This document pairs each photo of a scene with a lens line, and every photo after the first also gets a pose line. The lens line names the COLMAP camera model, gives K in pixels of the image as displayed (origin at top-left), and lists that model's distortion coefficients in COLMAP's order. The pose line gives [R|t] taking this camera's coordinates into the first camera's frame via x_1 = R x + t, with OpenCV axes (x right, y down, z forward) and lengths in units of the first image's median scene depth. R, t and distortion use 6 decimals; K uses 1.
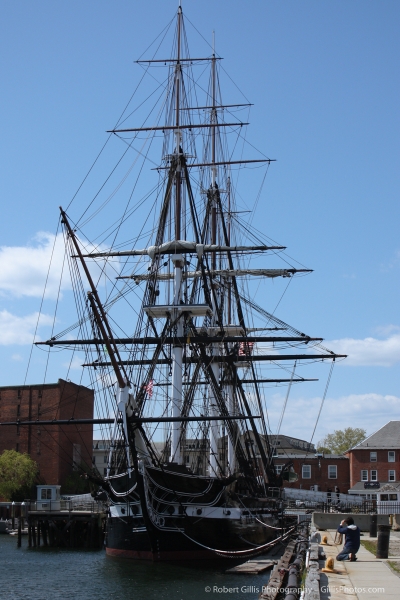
lens RADIAL K [[1168.9, 0, 200.0], [0, 1168.9, 300.0], [0, 0, 1]] dist [-0.027408, 0.022054]
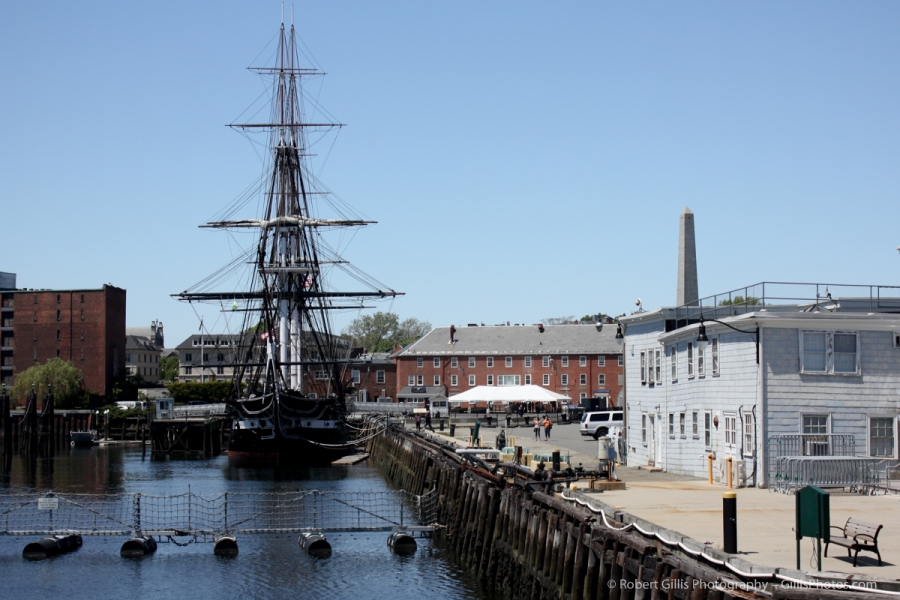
lens RADIAL K [[1785.8, 0, 450.0], [0, 1785.8, 300.0], [0, 0, 1]] dist [-0.008080, 0.195083]
pose [[0.983016, -0.003654, 0.183486, -0.201631], [-0.019525, 0.992045, 0.124360, -0.209205], [-0.182481, -0.125831, 0.975124, -0.976472]]
